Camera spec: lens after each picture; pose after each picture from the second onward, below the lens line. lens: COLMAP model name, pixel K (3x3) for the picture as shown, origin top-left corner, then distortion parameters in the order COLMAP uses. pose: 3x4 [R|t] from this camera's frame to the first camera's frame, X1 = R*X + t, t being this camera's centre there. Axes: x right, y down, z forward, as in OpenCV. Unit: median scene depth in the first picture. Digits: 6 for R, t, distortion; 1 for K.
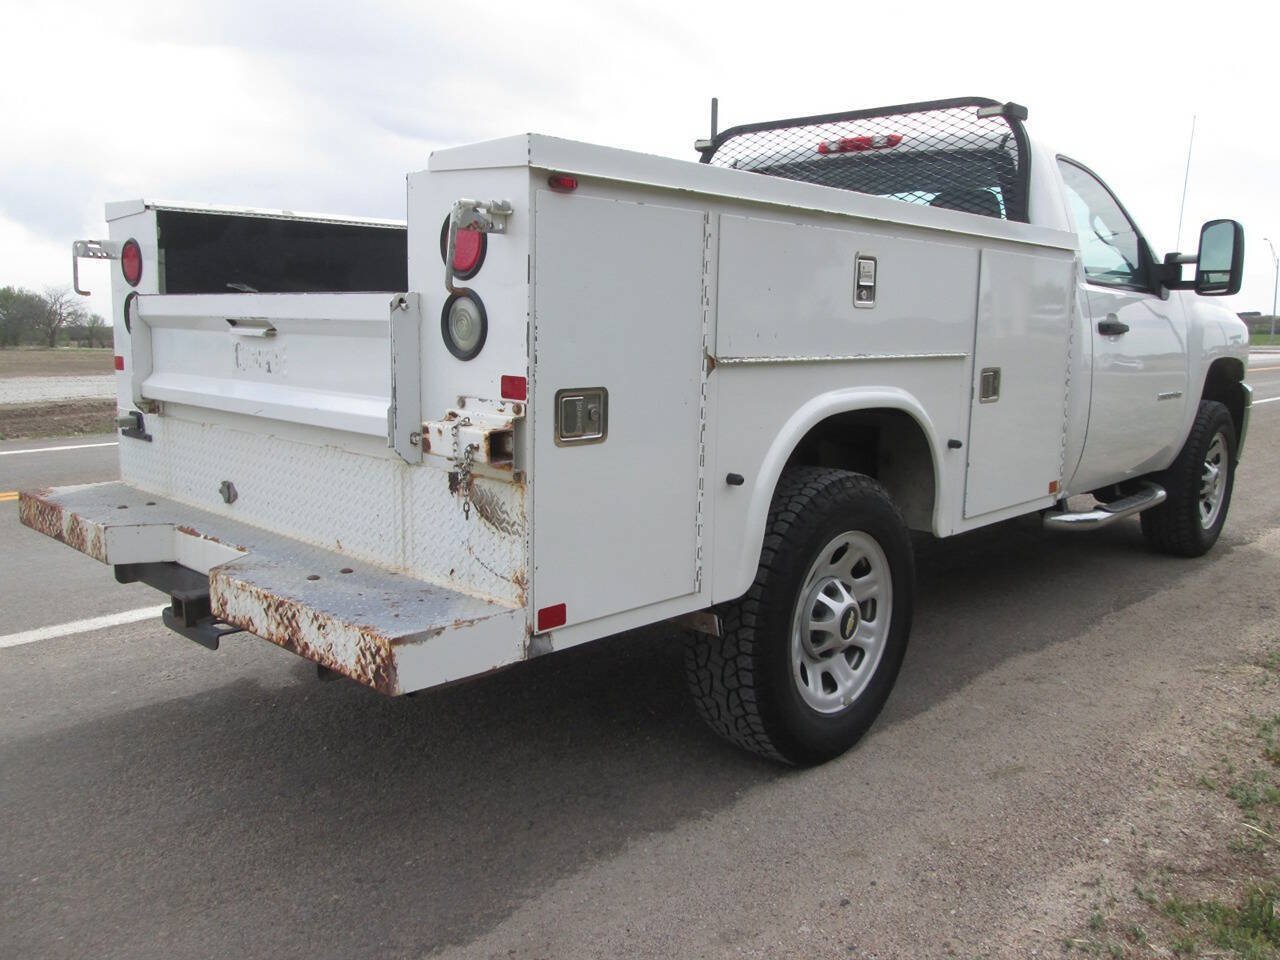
lens RADIAL K [[1053.1, 0, 640.0], [0, 1053.1, 480.0], [0, 0, 1]] dist [-0.049583, 0.022645]
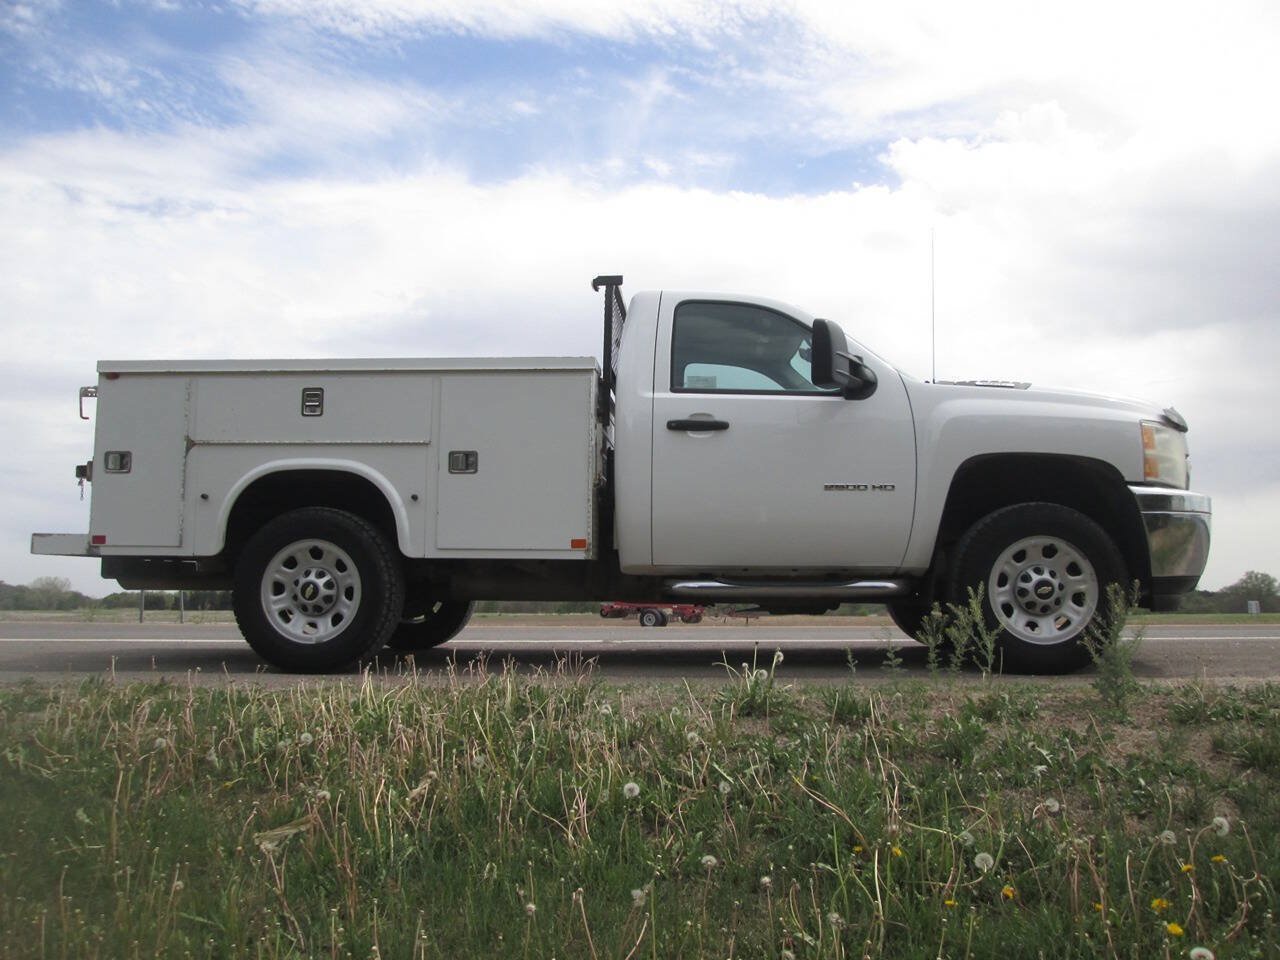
lens RADIAL K [[1053.1, 0, 640.0], [0, 1053.1, 480.0], [0, 0, 1]] dist [-0.049583, 0.022645]
pose [[0.637469, -0.084721, -0.765804, 2.173095], [-0.117838, 0.971522, -0.205570, 0.284998], [0.761412, 0.221285, 0.609331, 0.347331]]
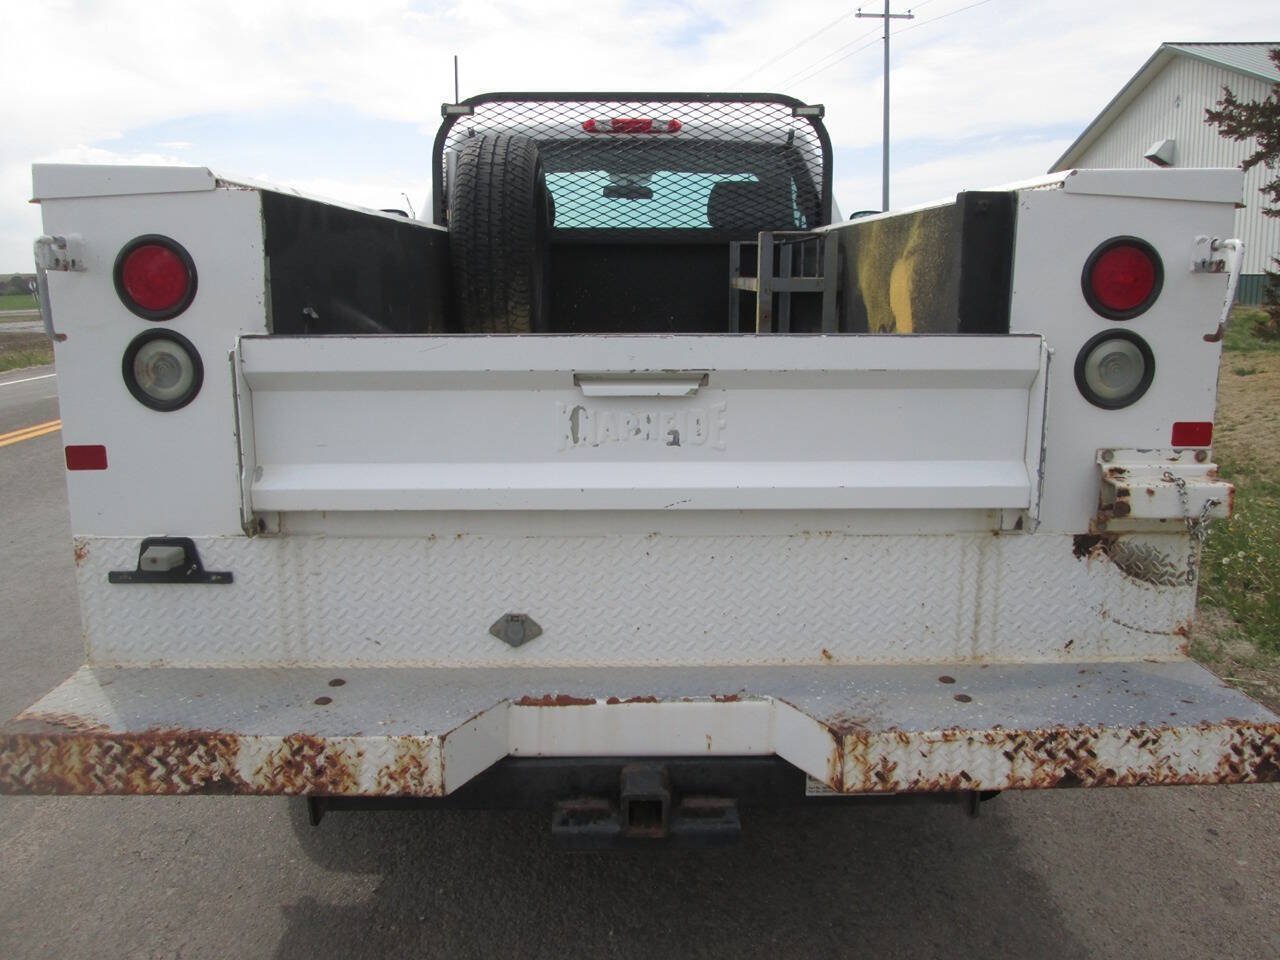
lens RADIAL K [[1053.1, 0, 640.0], [0, 1053.1, 480.0], [0, 0, 1]] dist [-0.049583, 0.022645]
pose [[0.713718, -0.152888, 0.683544, -0.875204], [0.121948, 0.988106, 0.093678, -0.152141], [-0.689736, 0.016497, 0.723873, 0.516171]]
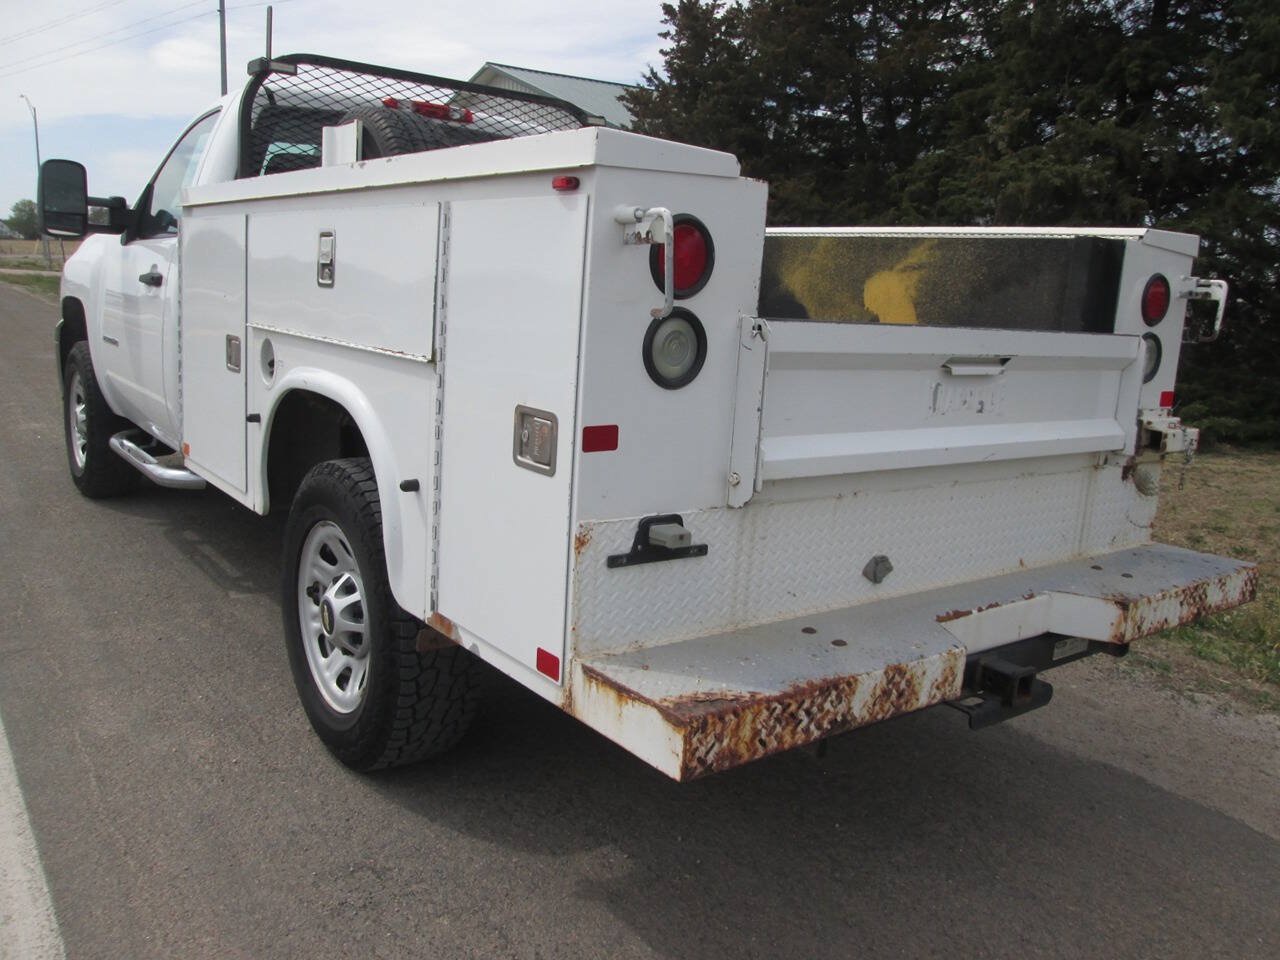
lens RADIAL K [[1053.1, 0, 640.0], [0, 1053.1, 480.0], [0, 0, 1]] dist [-0.049583, 0.022645]
pose [[0.156208, -0.189036, 0.969466, -1.336184], [0.095244, 0.979824, 0.175709, -0.240759], [-0.983121, 0.064889, 0.171060, 1.165204]]
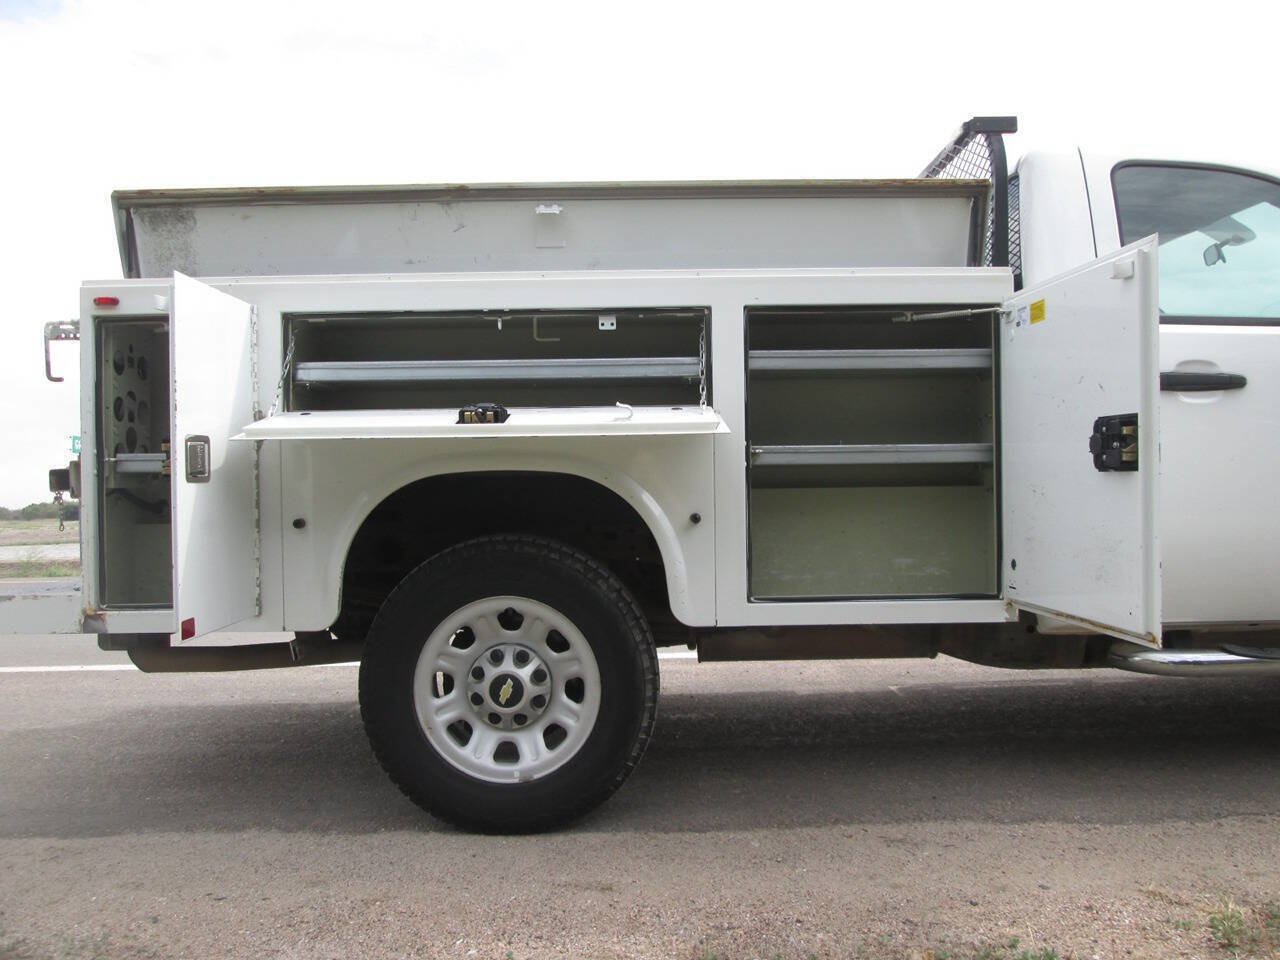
lens RADIAL K [[1043.7, 0, 640.0], [0, 1043.7, 480.0], [0, 0, 1]] dist [-0.057274, 0.015634]
pose [[0.690713, -0.022160, -0.722790, 1.119583], [-0.087183, 0.989687, -0.113657, 0.046689], [0.717854, 0.141520, 0.681658, 0.452957]]
